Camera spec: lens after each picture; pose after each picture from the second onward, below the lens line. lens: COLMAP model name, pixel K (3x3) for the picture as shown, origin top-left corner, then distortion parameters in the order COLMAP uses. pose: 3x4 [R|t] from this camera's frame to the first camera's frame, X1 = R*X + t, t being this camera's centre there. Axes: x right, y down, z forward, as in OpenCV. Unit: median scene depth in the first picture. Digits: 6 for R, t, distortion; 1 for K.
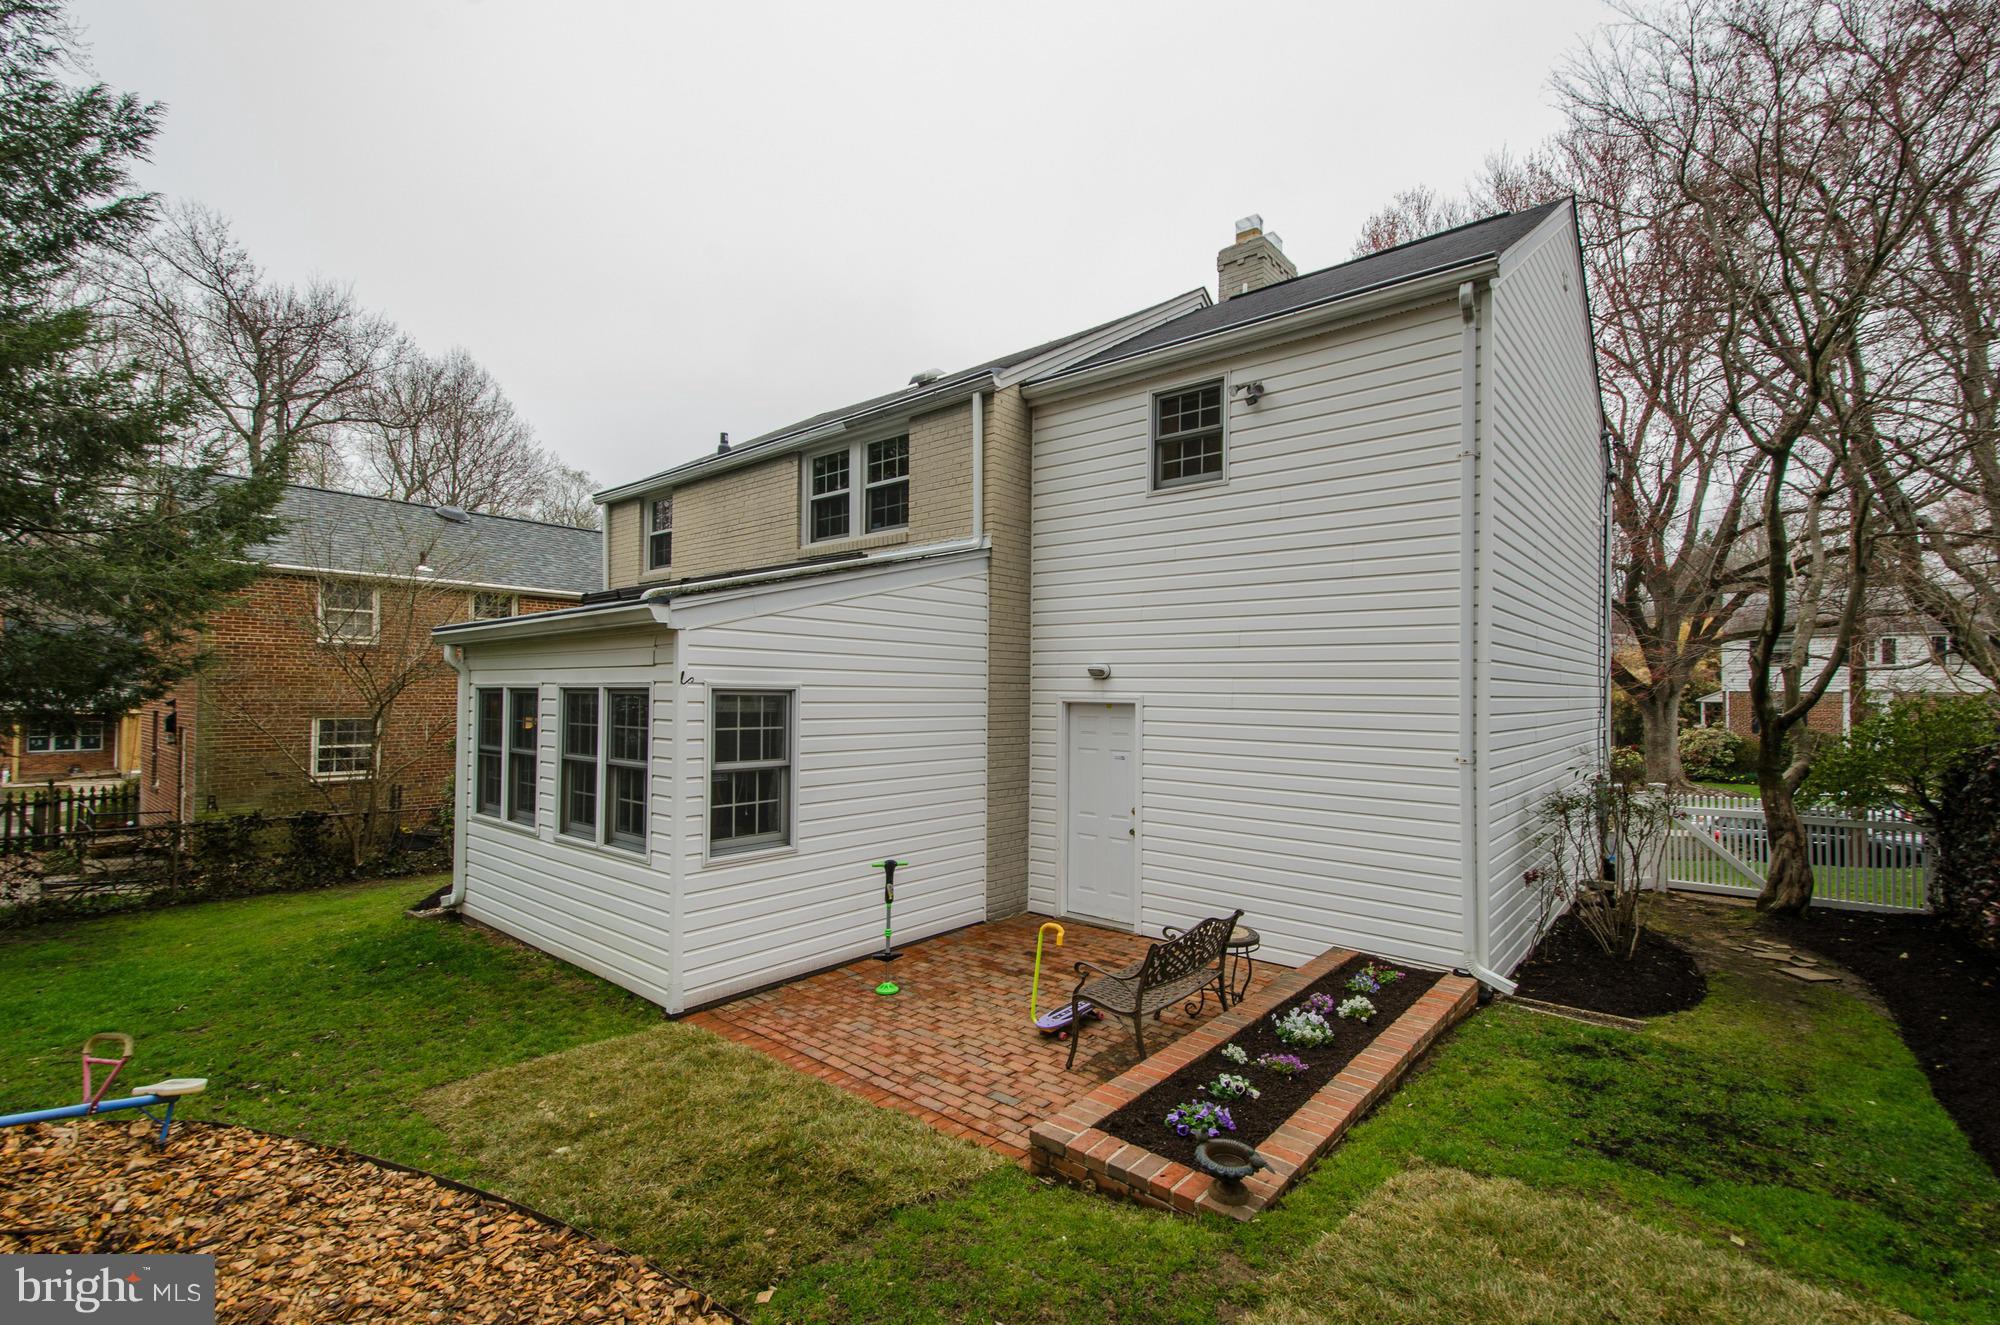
lens RADIAL K [[876.9, 0, 1008.6], [0, 876.9, 680.0], [0, 0, 1]] dist [0.022463, -0.007438]
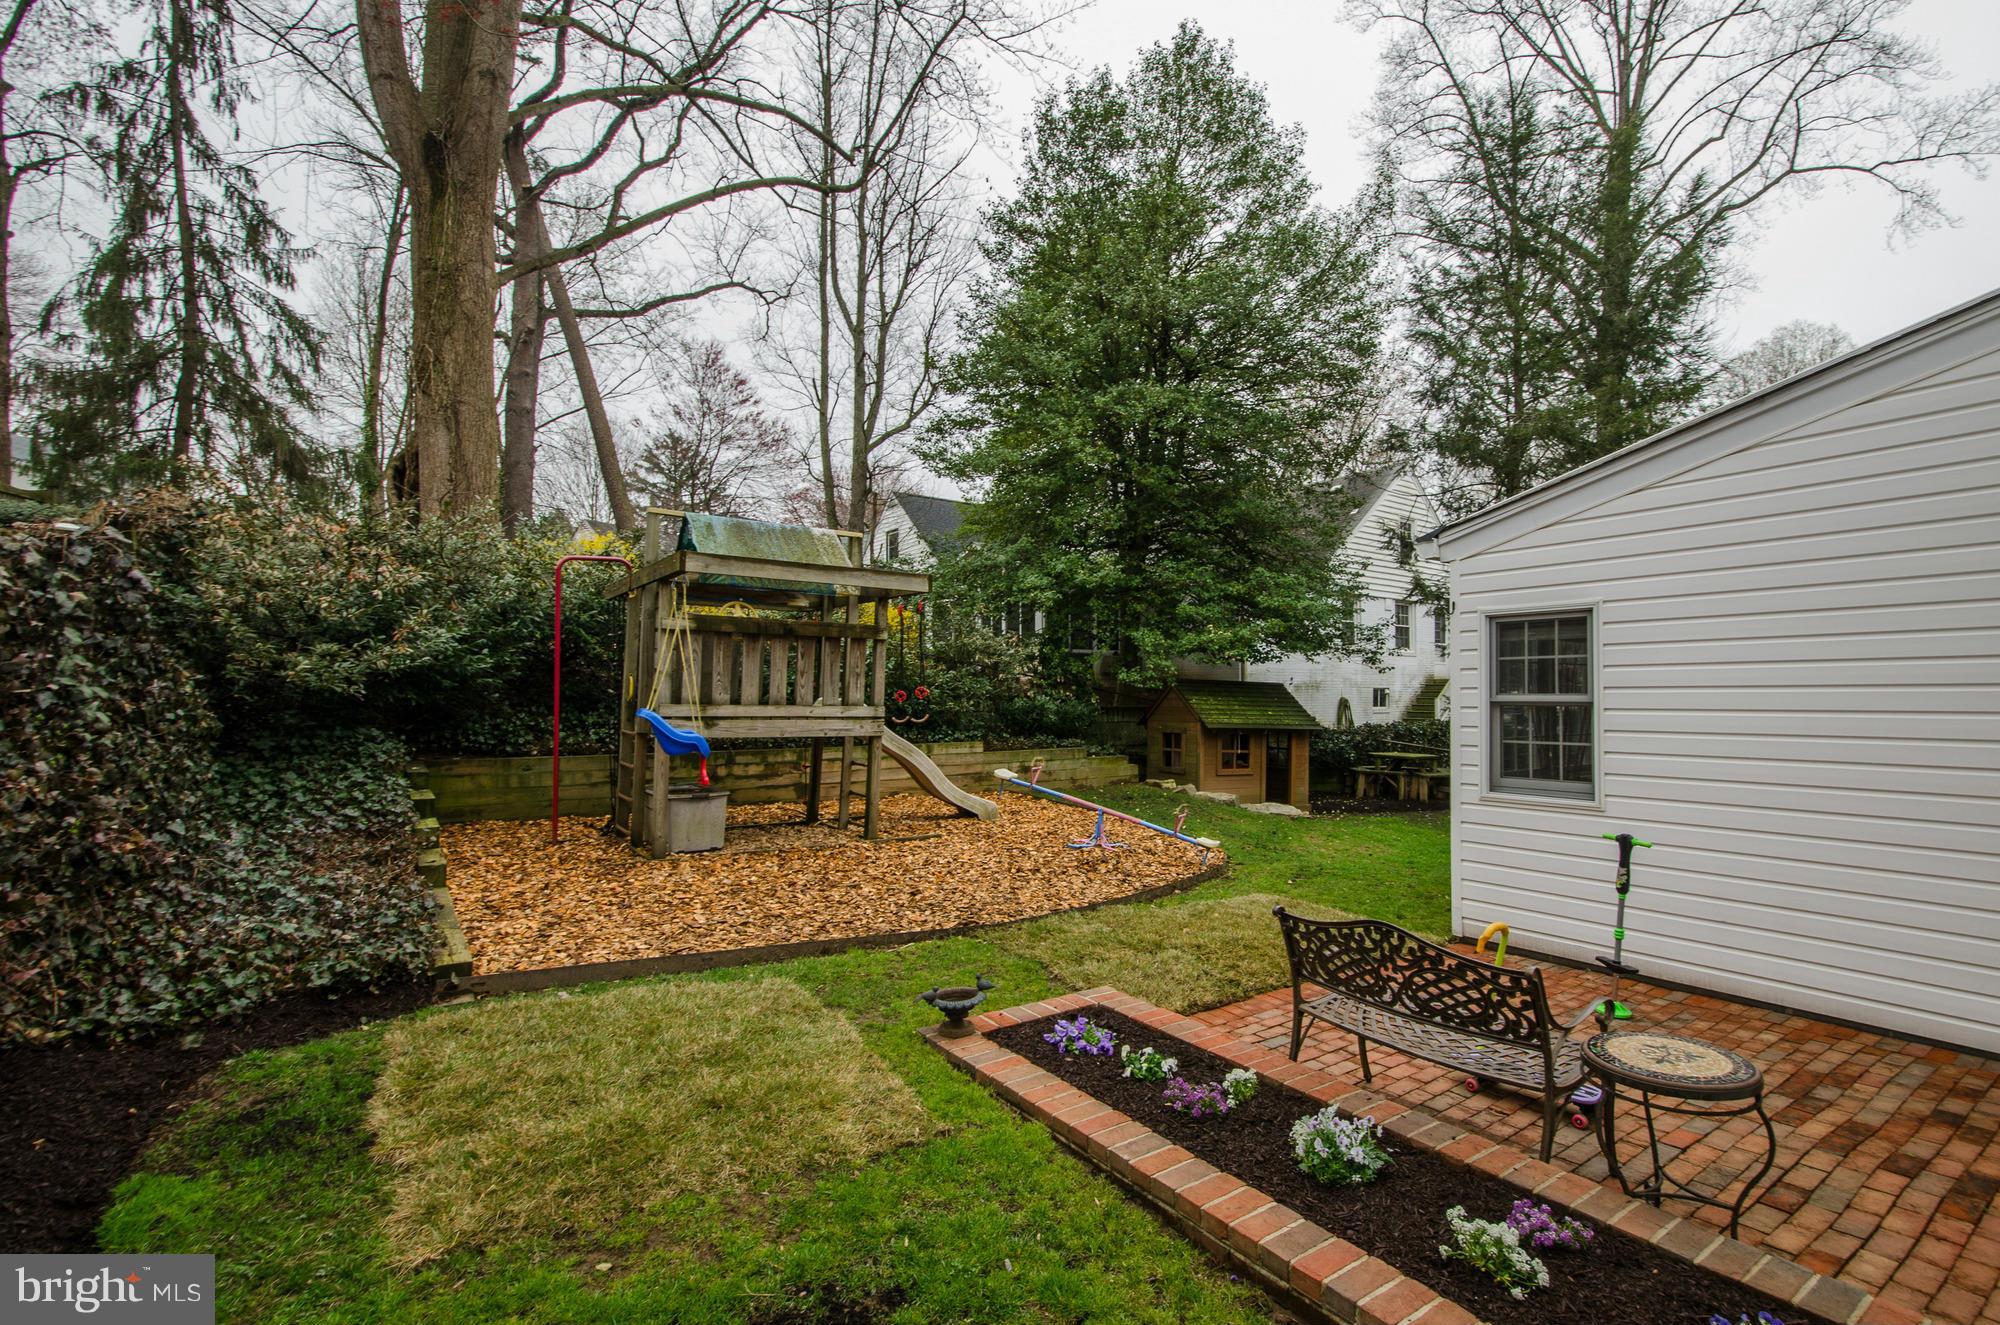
lens RADIAL K [[876.9, 0, 1008.6], [0, 876.9, 680.0], [0, 0, 1]] dist [0.022463, -0.007438]
pose [[-0.250388, -0.013528, -0.968051, 0.677020], [0.021469, 0.999579, -0.019521, 0.081937], [0.967907, -0.025671, -0.249992, 0.691791]]
